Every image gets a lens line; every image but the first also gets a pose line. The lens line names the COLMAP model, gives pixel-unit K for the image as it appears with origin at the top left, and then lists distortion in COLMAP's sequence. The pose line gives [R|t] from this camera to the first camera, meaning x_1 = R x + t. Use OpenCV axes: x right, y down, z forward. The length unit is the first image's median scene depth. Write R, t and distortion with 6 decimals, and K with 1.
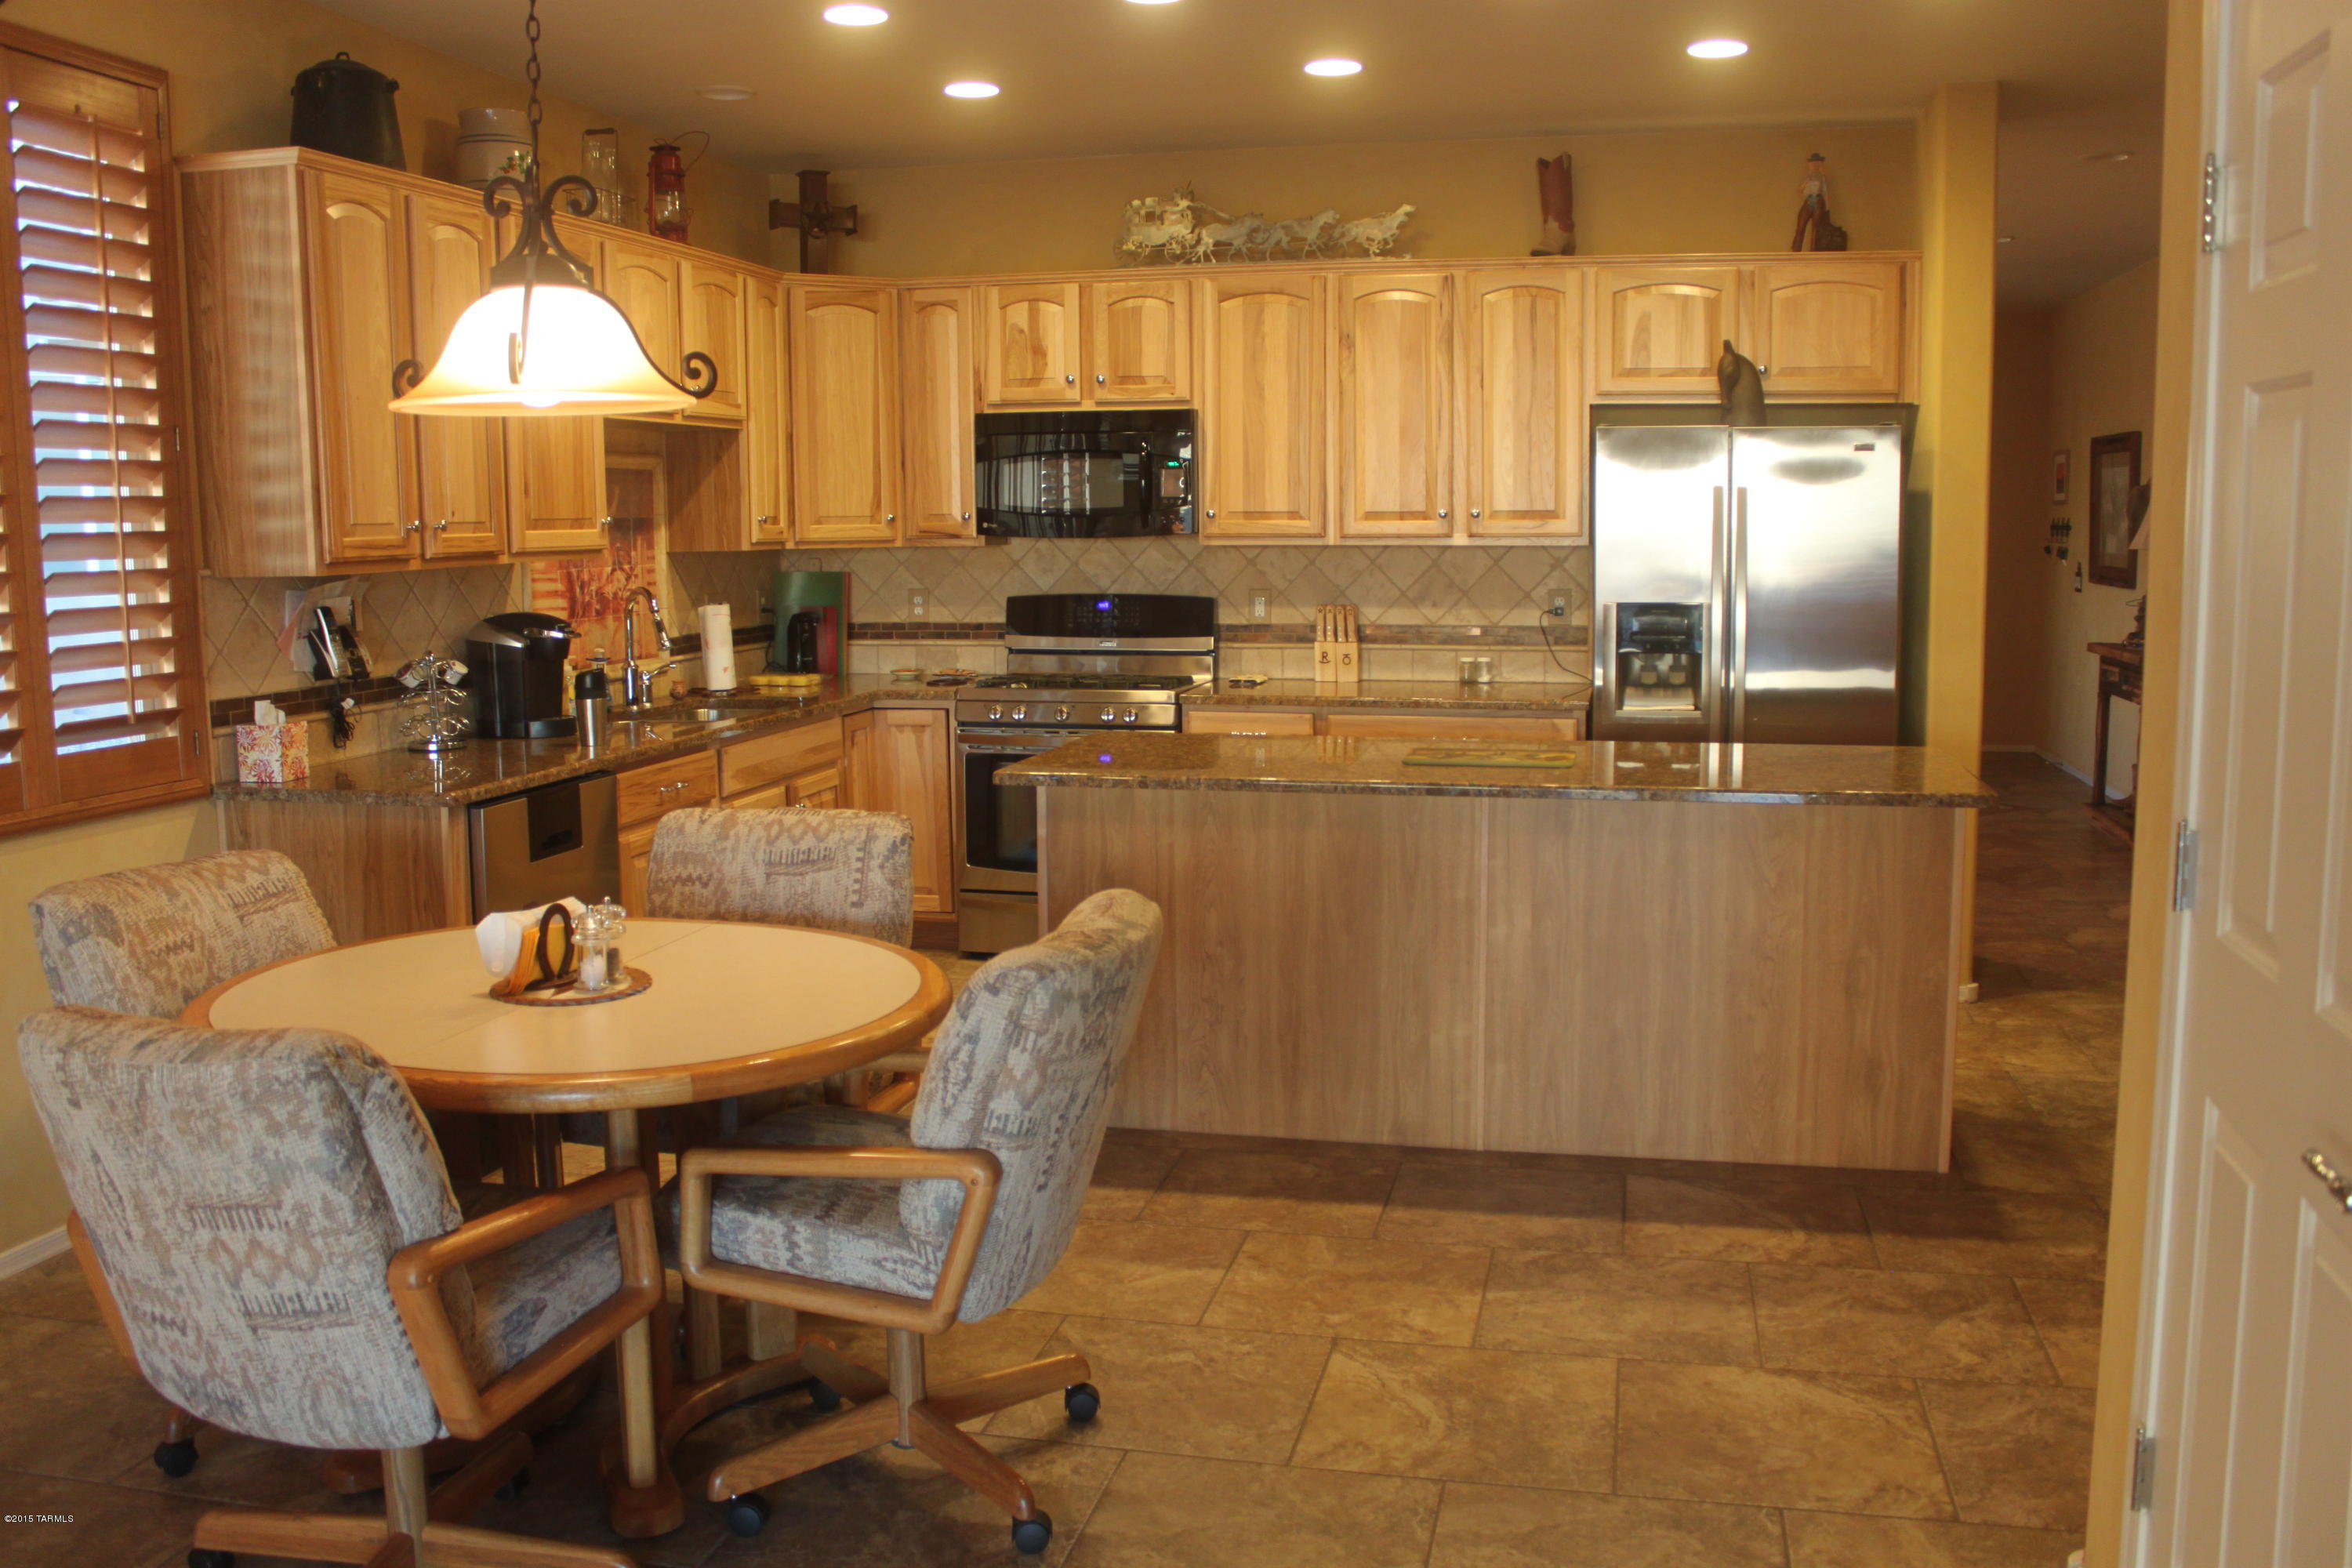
lens RADIAL K [[1979.2, 0, 1187.8], [0, 1979.2, 782.6], [0, 0, 1]] dist [-0.155946, 0.139651]
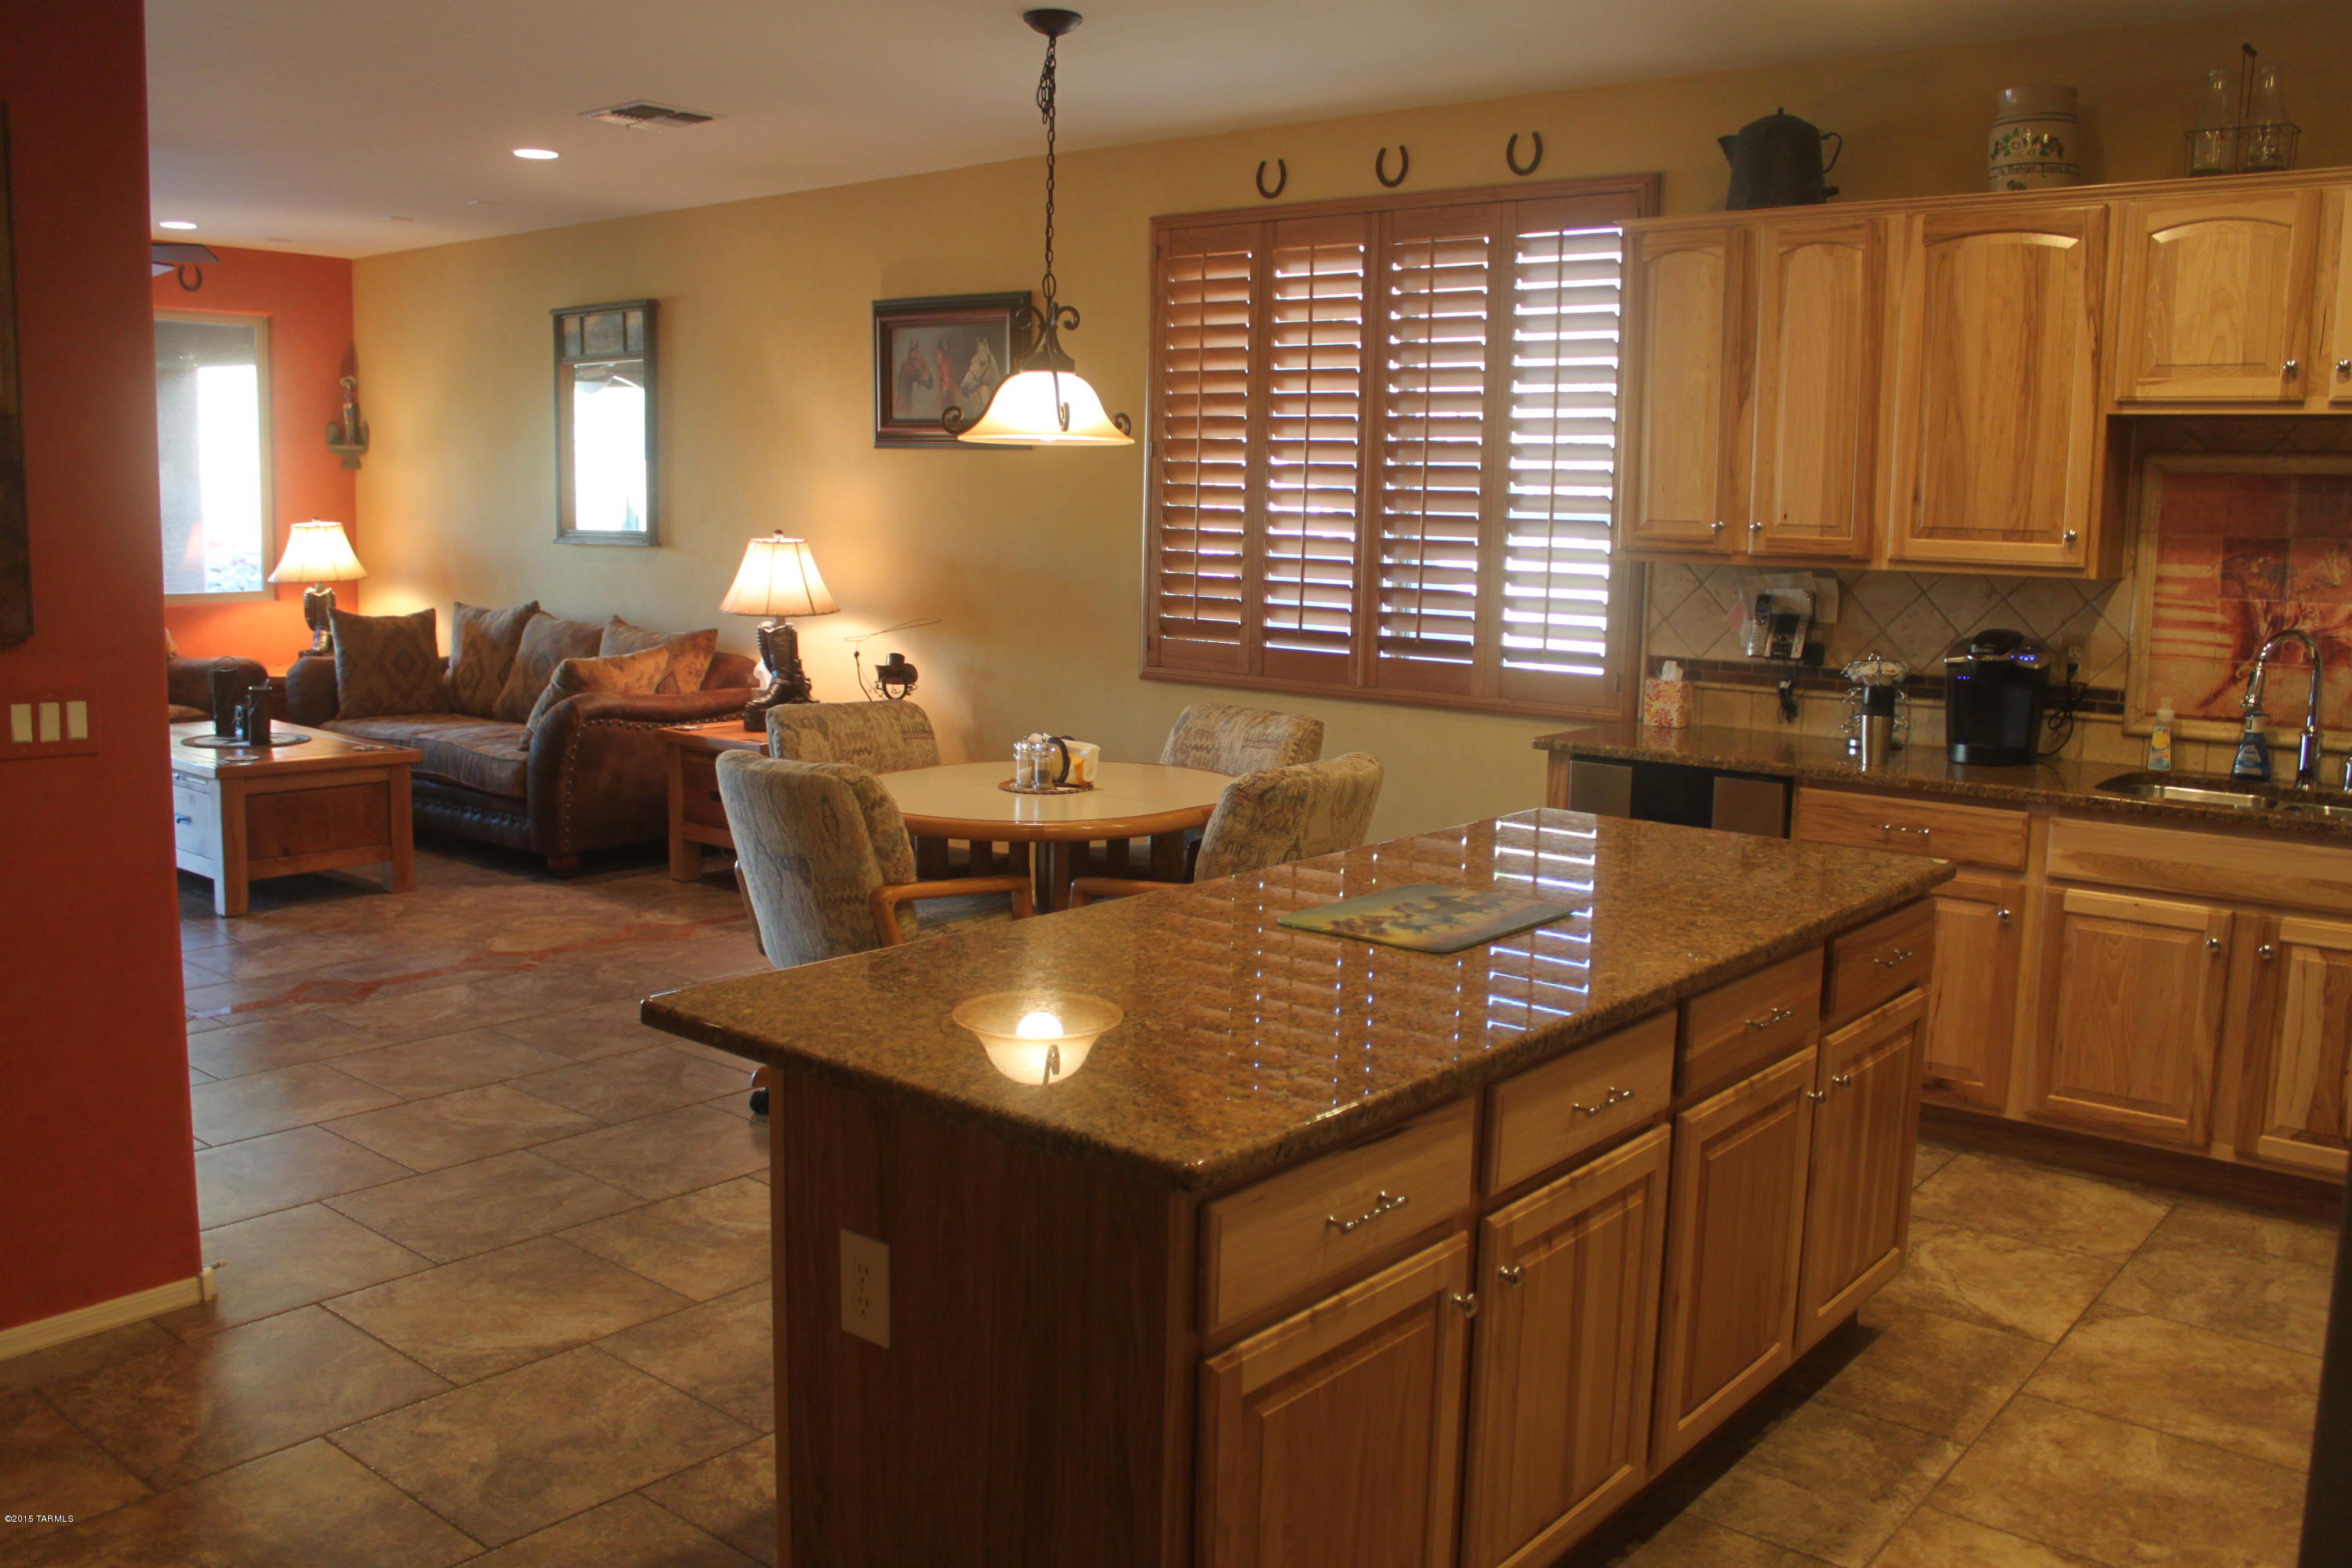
lens RADIAL K [[1979.2, 0, 1186.0], [0, 1979.2, 776.3], [0, 0, 1]] dist [-0.155946, 0.139651]
pose [[-0.452508, 0.123174, -0.883213, 0.718282], [-0.132921, 0.970035, 0.203383, -0.169644], [0.881798, 0.209430, -0.422576, 1.158089]]
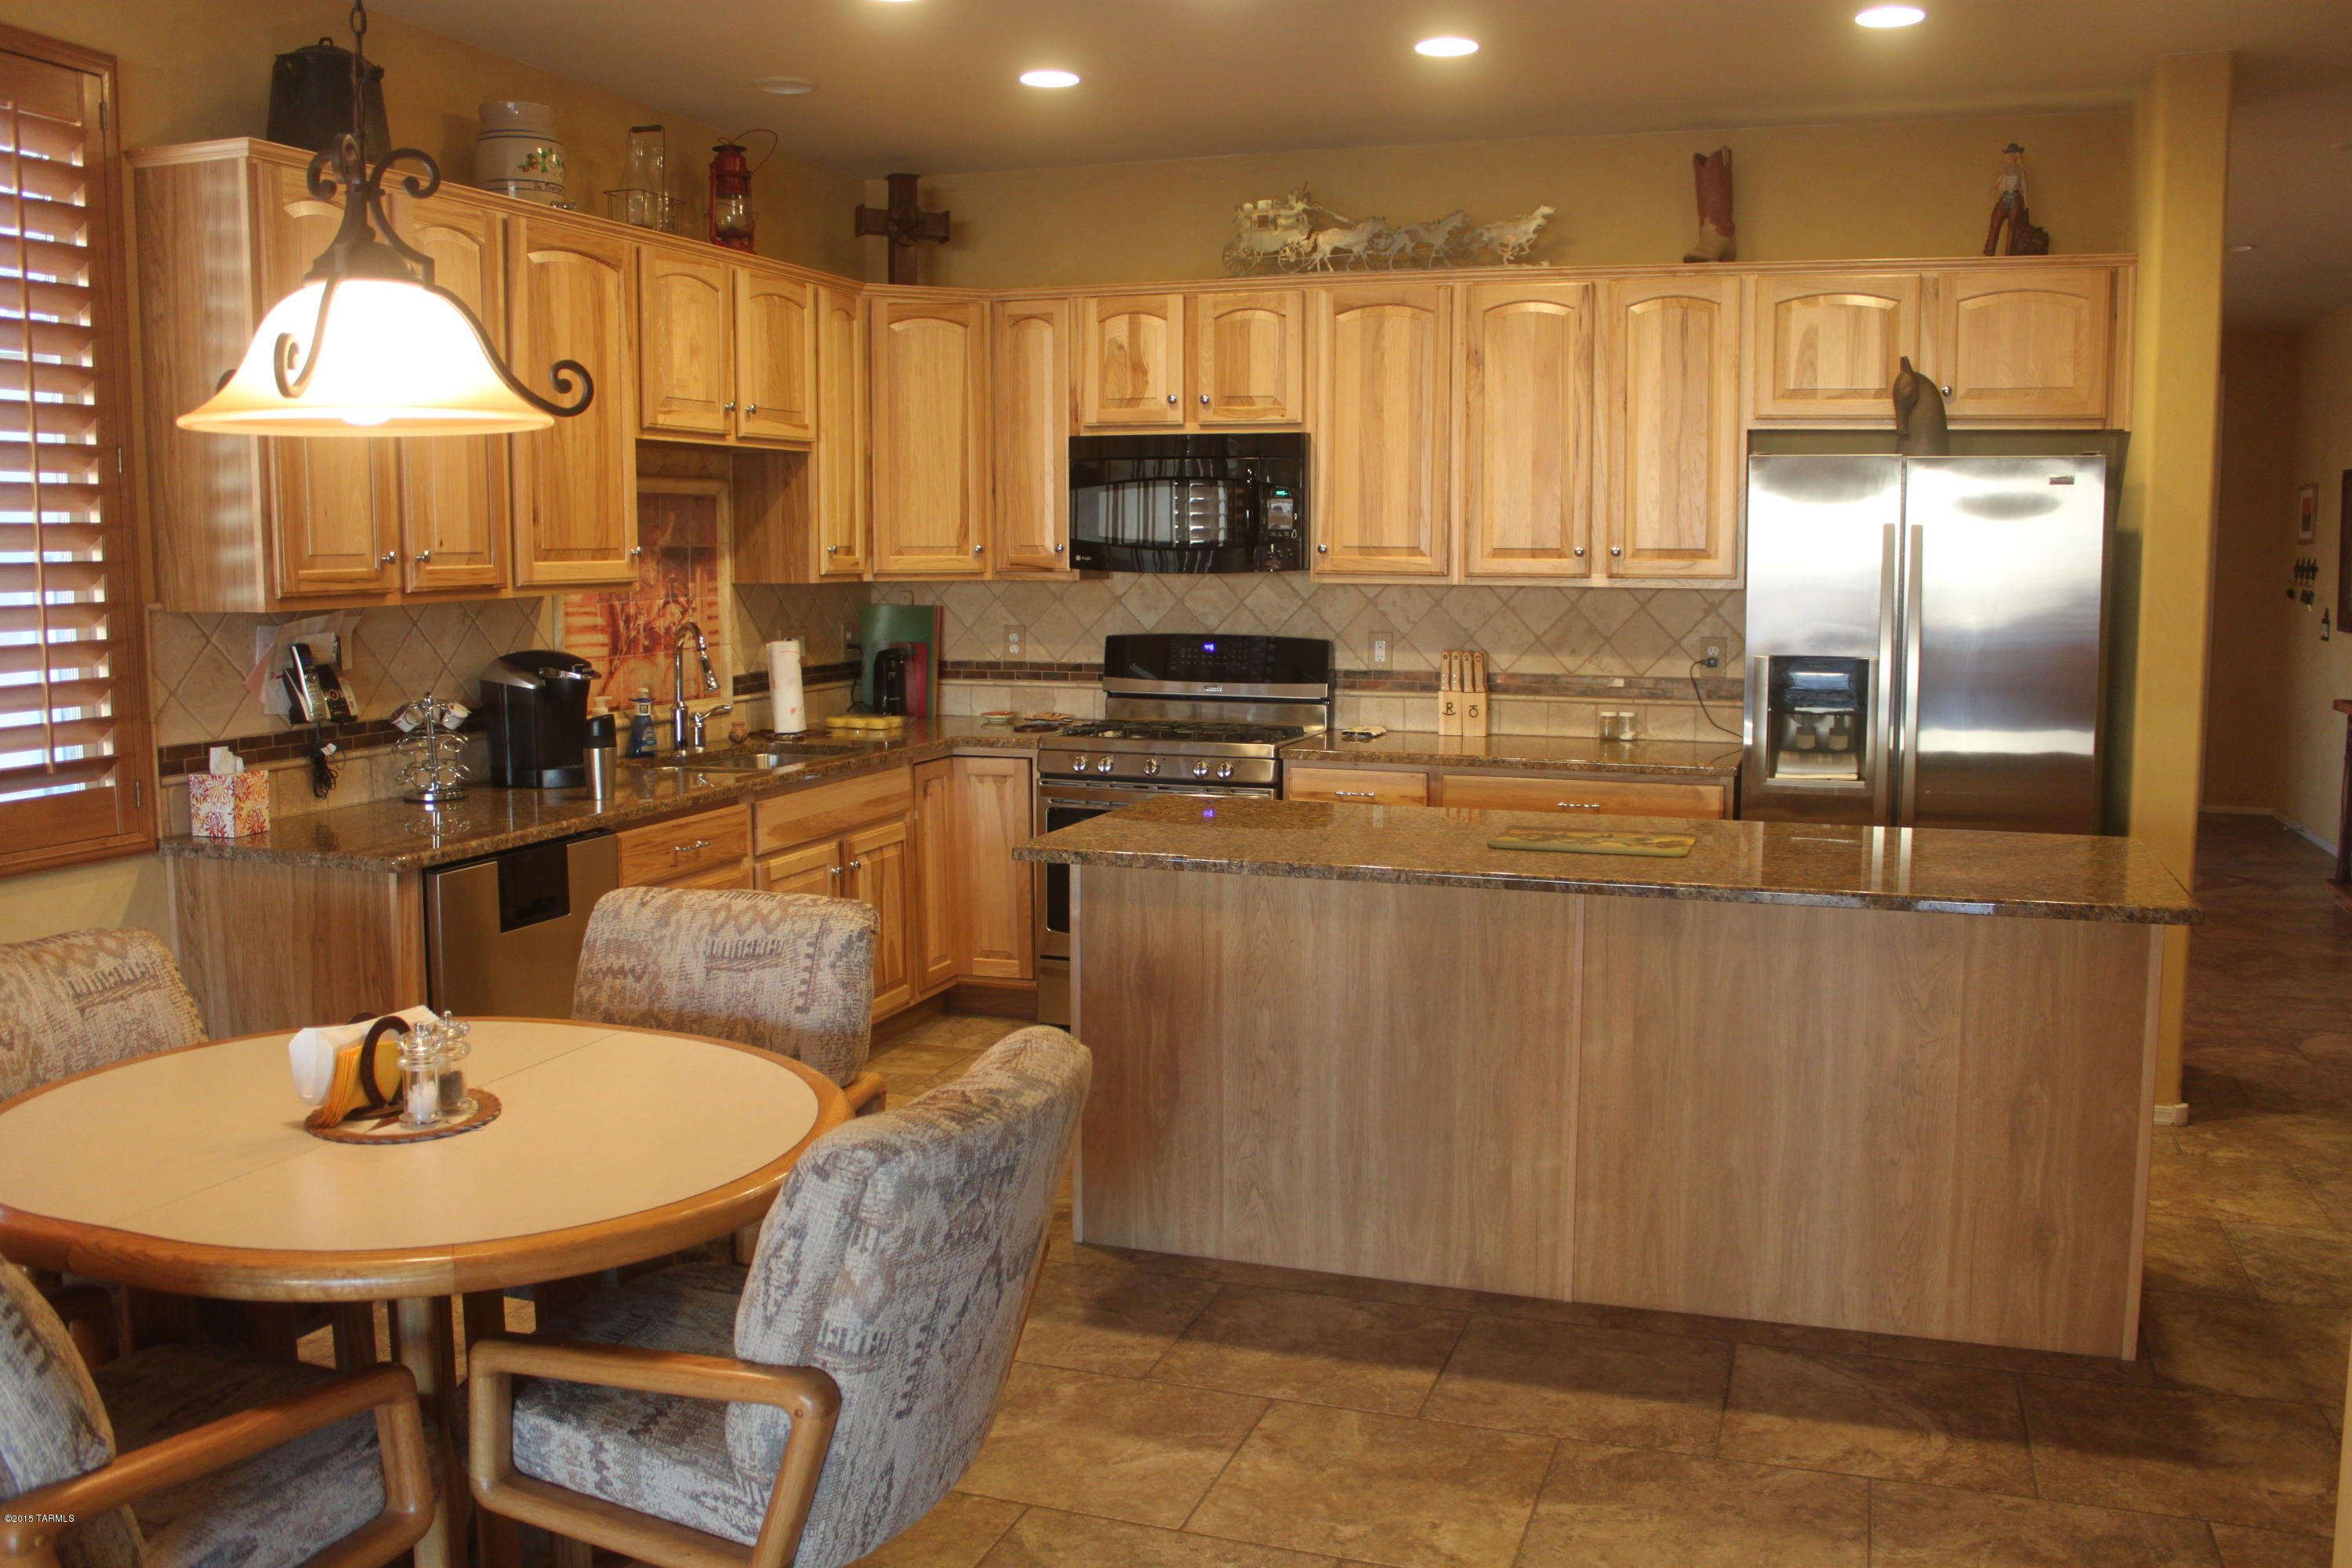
lens RADIAL K [[1979.2, 0, 1193.3], [0, 1979.2, 778.8], [0, 0, 1]] dist [-0.155946, 0.139651]
pose [[0.994298, 0.020981, -0.104549, 0.067107], [-0.022491, 0.999659, -0.013288, -0.023600], [0.104234, 0.015564, 0.994431, 0.130579]]
